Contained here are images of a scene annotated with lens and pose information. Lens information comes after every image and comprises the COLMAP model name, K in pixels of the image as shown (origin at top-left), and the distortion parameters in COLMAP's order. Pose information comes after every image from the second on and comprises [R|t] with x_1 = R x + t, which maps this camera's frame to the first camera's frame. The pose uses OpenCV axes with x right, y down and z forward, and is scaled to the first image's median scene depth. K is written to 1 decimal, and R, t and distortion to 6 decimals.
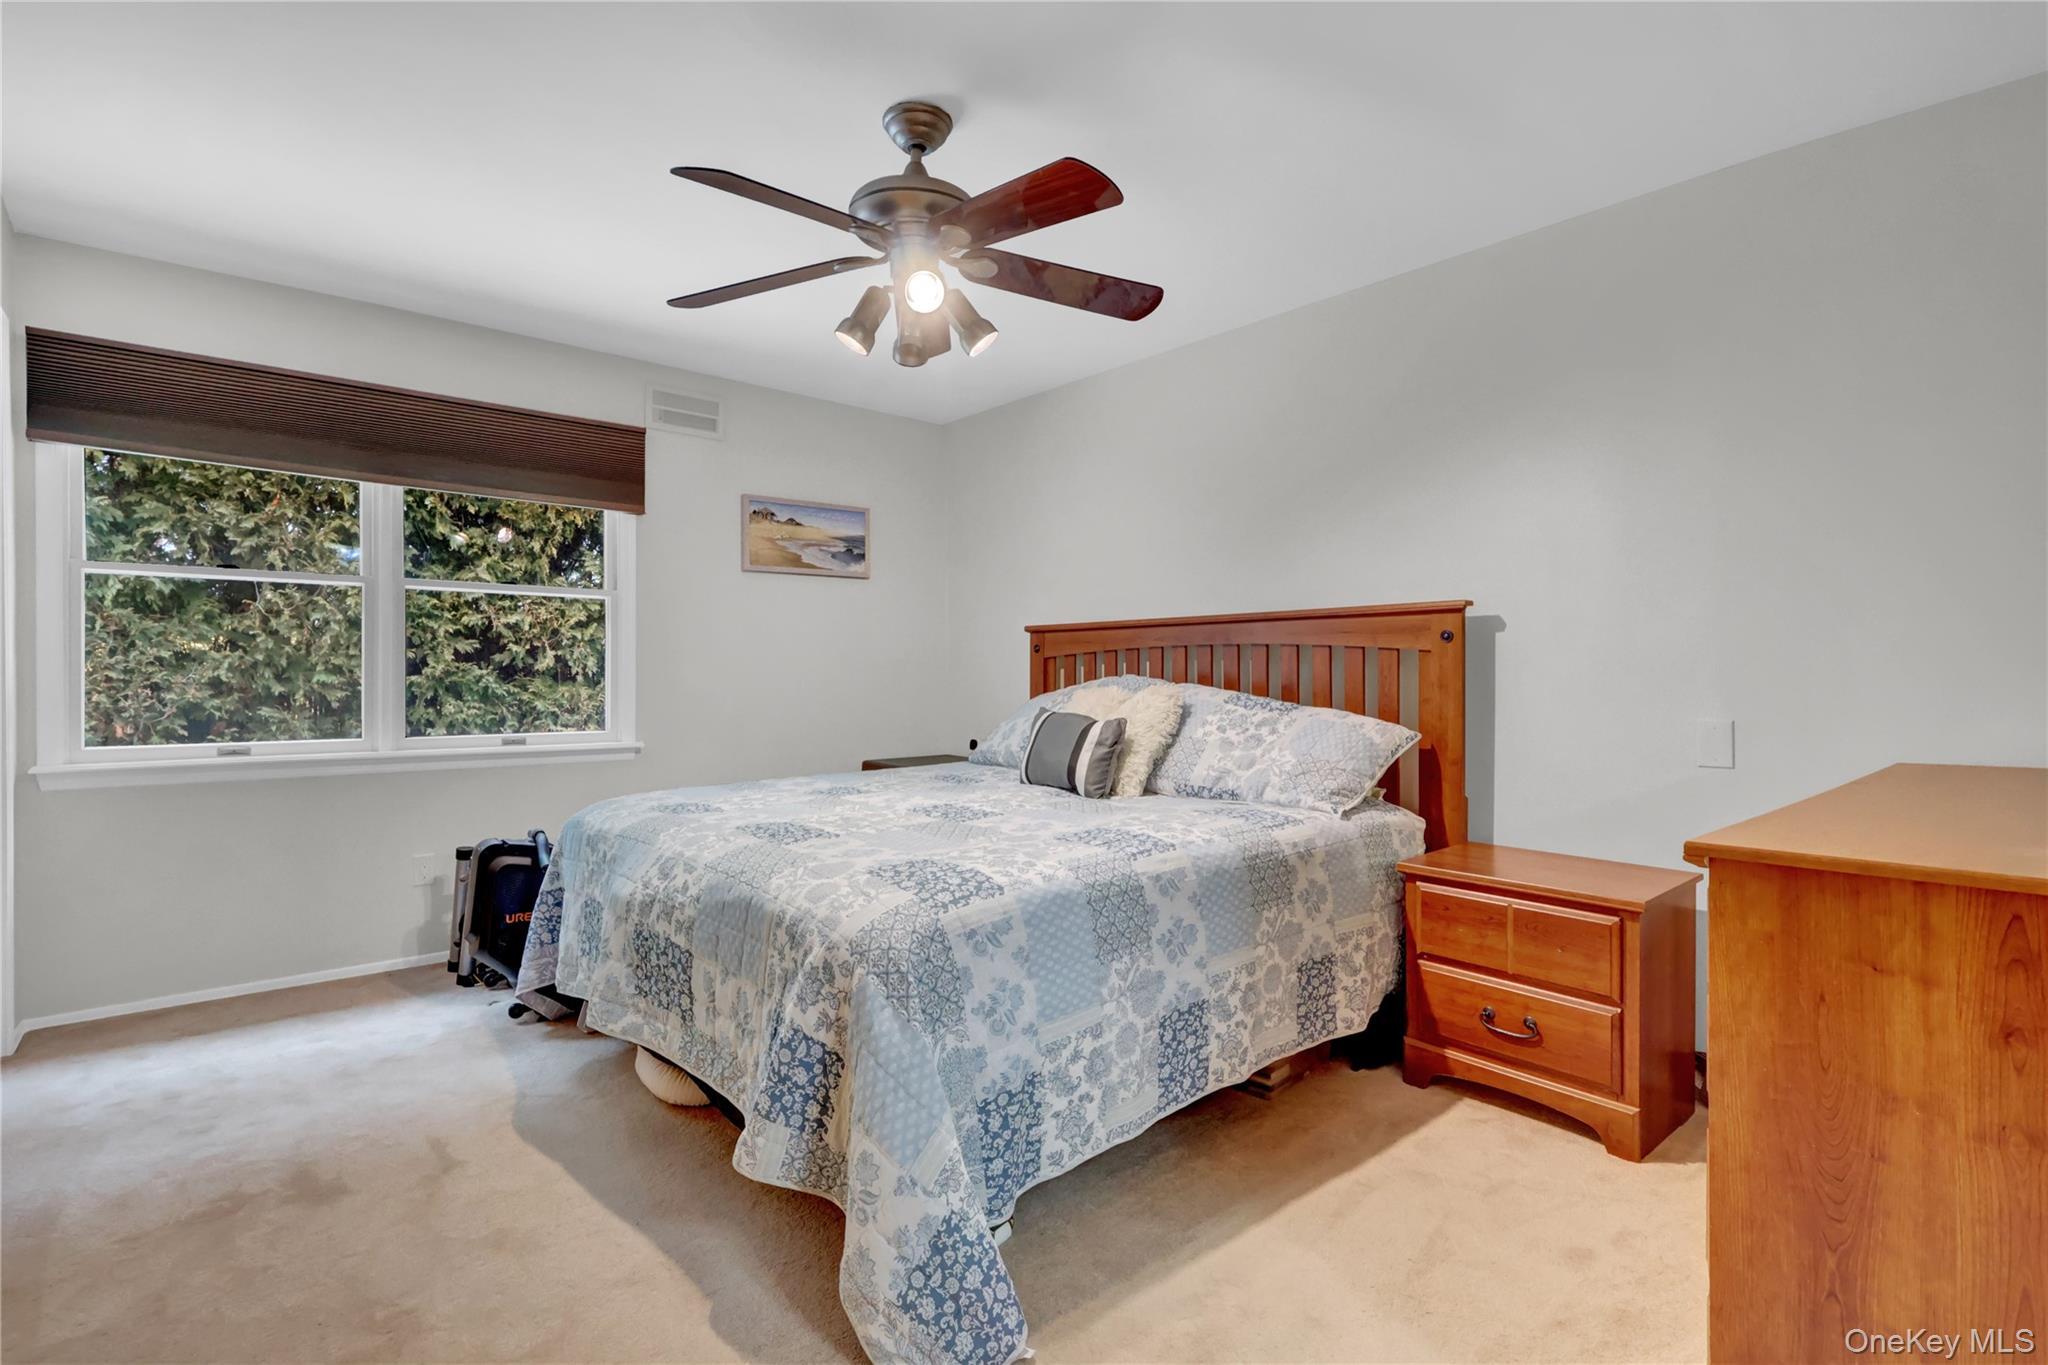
lens RADIAL K [[972.0, 0, 1029.4], [0, 972.0, 677.0], [0, 0, 1]] dist [-0.000851, -0.000577]
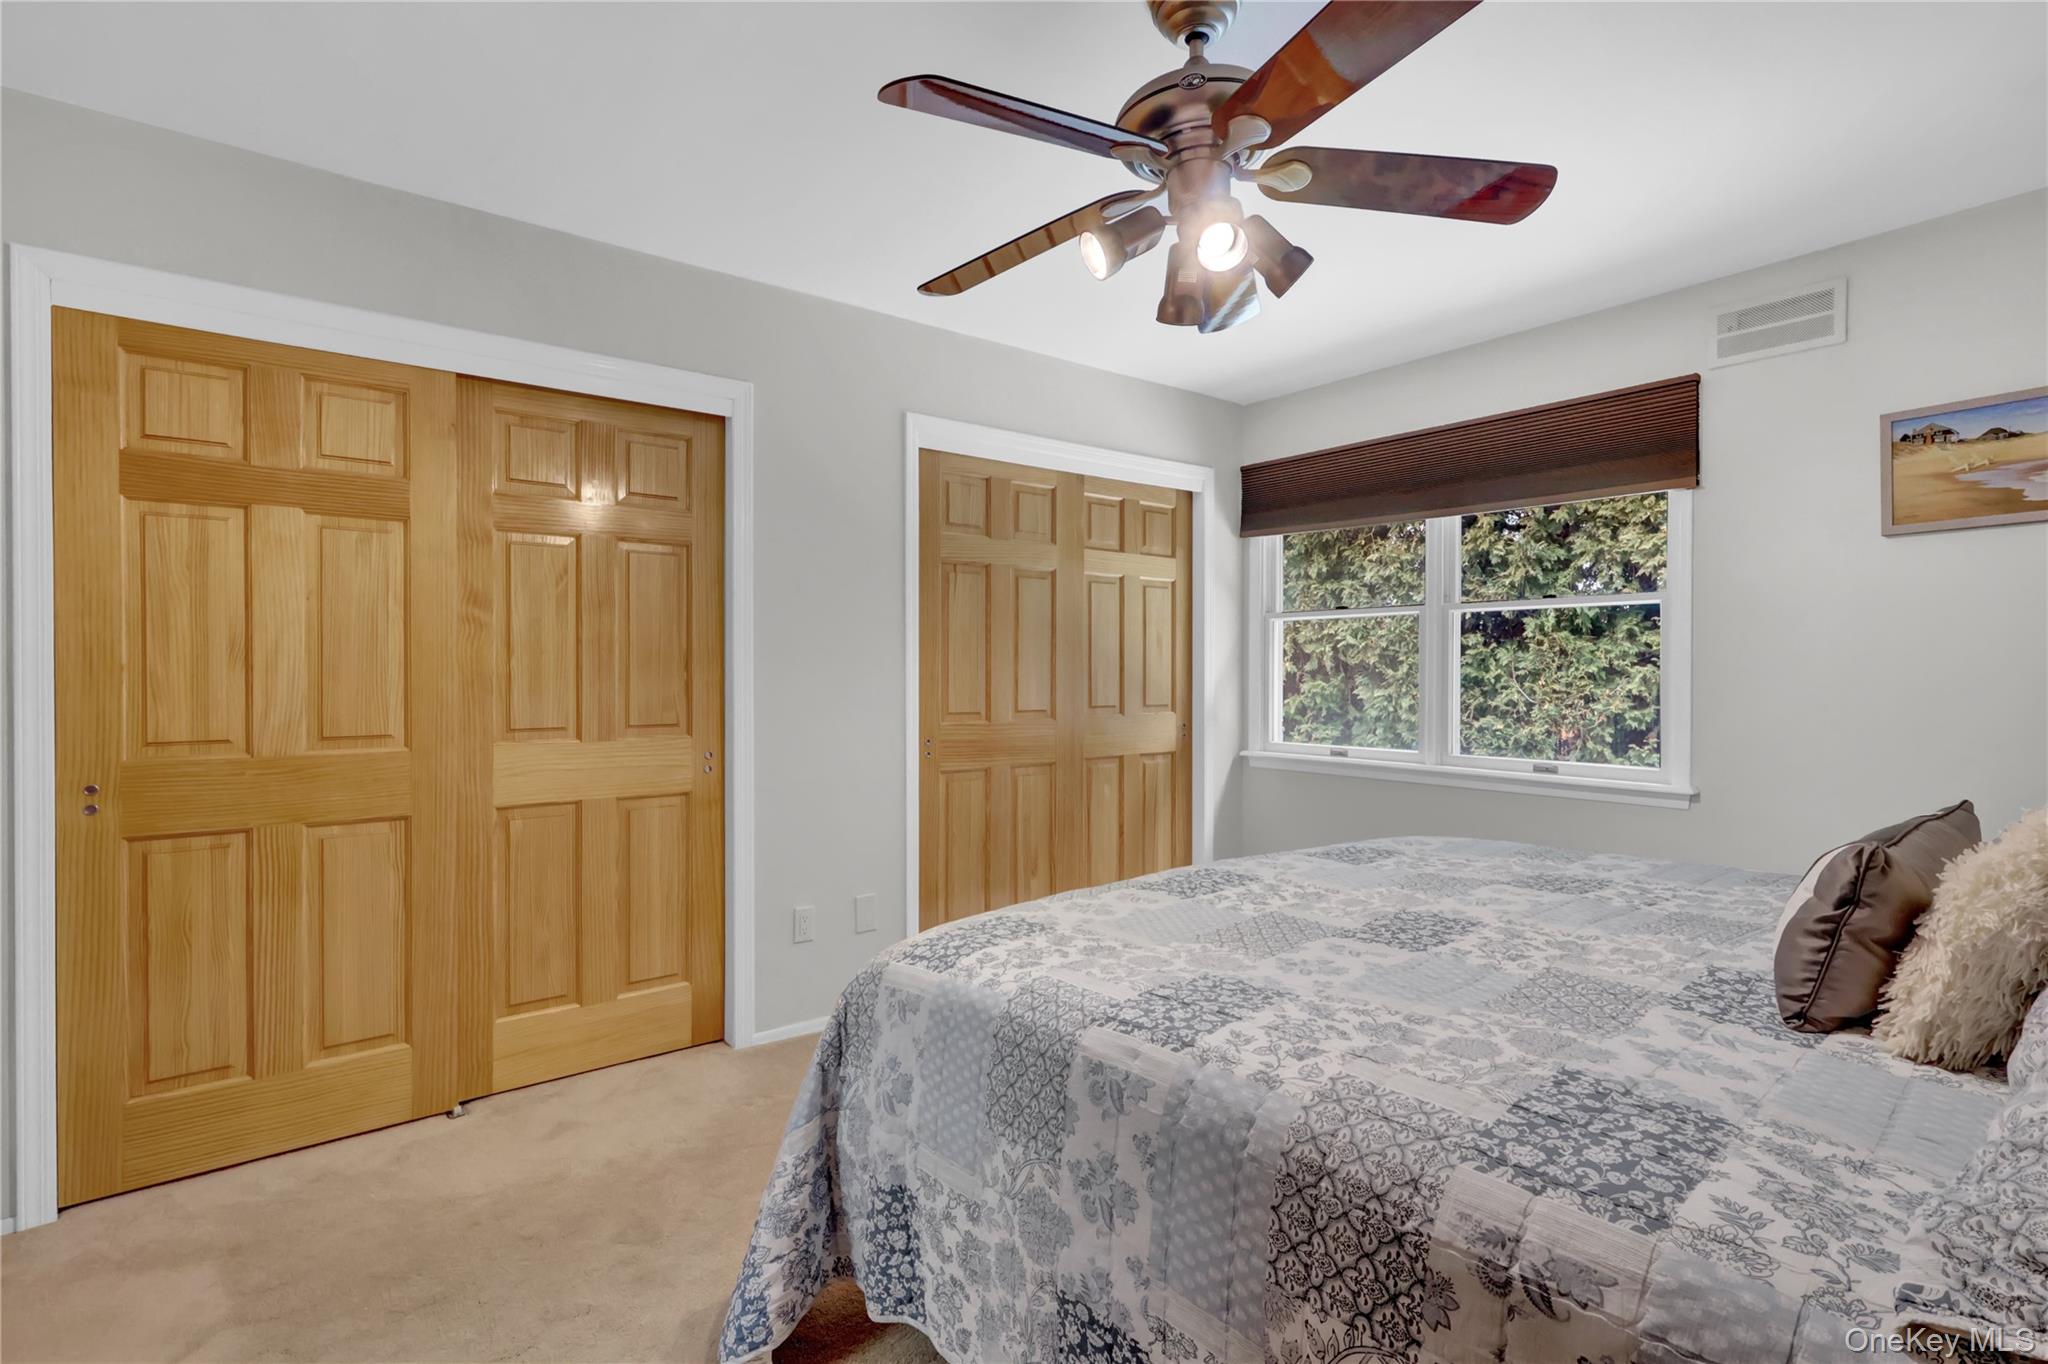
lens RADIAL K [[972.0, 0, 1029.2], [0, 972.0, 678.8], [0, 0, 1]] dist [-0.000851, -0.000577]
pose [[-0.027858, 0.002911, -0.999608, 0.347753], [-0.006063, 0.999977, 0.003081, -0.015797], [0.999594, 0.006146, -0.027840, 0.465376]]
